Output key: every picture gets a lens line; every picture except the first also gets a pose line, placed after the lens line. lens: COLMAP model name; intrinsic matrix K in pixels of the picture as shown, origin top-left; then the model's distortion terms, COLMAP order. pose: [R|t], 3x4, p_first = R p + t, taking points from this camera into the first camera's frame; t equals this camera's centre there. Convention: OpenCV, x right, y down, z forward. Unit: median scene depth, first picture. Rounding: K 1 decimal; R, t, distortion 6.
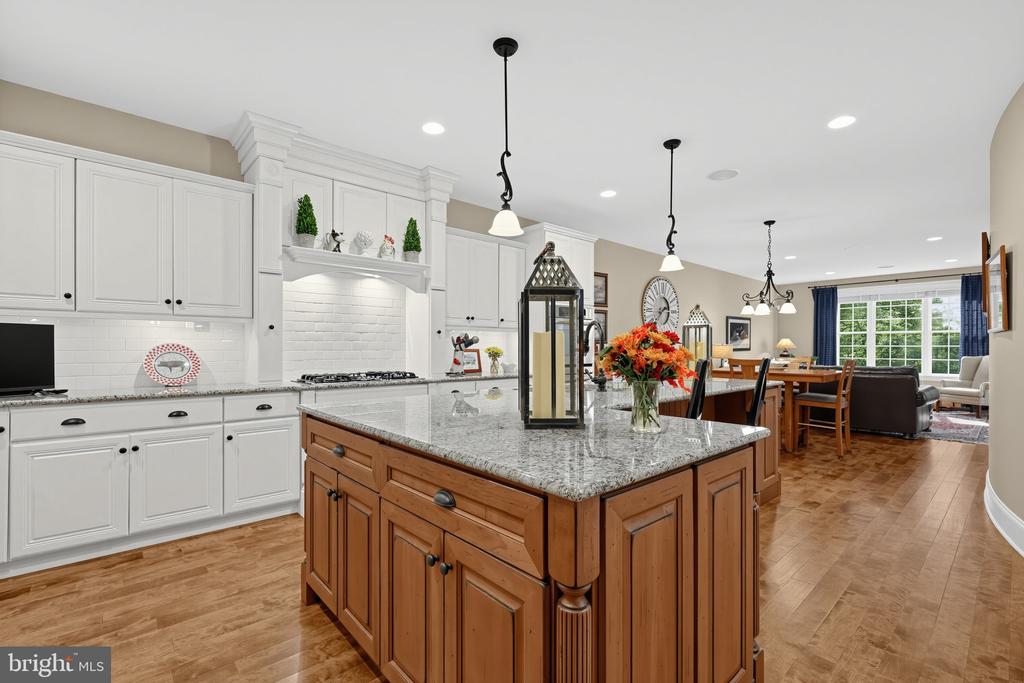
lens RADIAL K [[454.2, 0, 514.9], [0, 454.2, 347.6], [0, 0, 1]] dist [-0.010789, -0.000101]
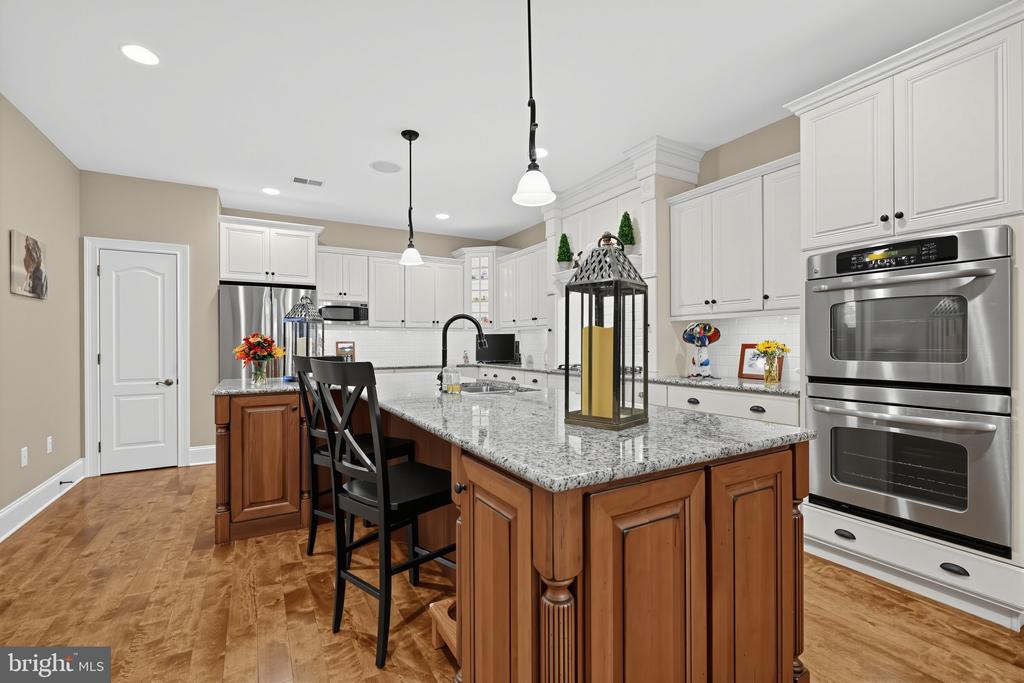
lens RADIAL K [[457.1, 0, 513.7], [0, 457.1, 342.2], [0, 0, 1]] dist [-0.000926, 0.000964]
pose [[-0.216610, -0.006534, -0.976236, 0.692175], [0.001838, 0.999973, -0.007100, 0.004262], [0.976256, -0.003332, -0.216592, 0.849395]]
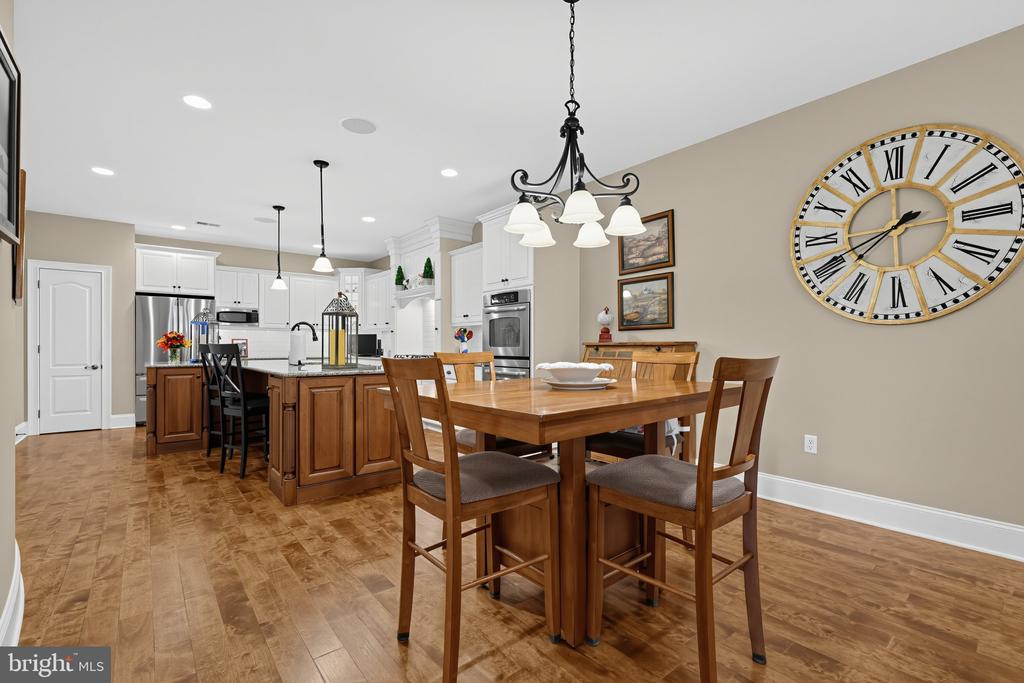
lens RADIAL K [[457.1, 0, 514.9], [0, 457.1, 344.6], [0, 0, 1]] dist [-0.000926, 0.000964]
pose [[-0.048892, -0.006753, -0.998781, 1.156978], [-0.001901, 0.999976, -0.006668, 0.022848], [0.998802, 0.001572, -0.048904, 1.195793]]
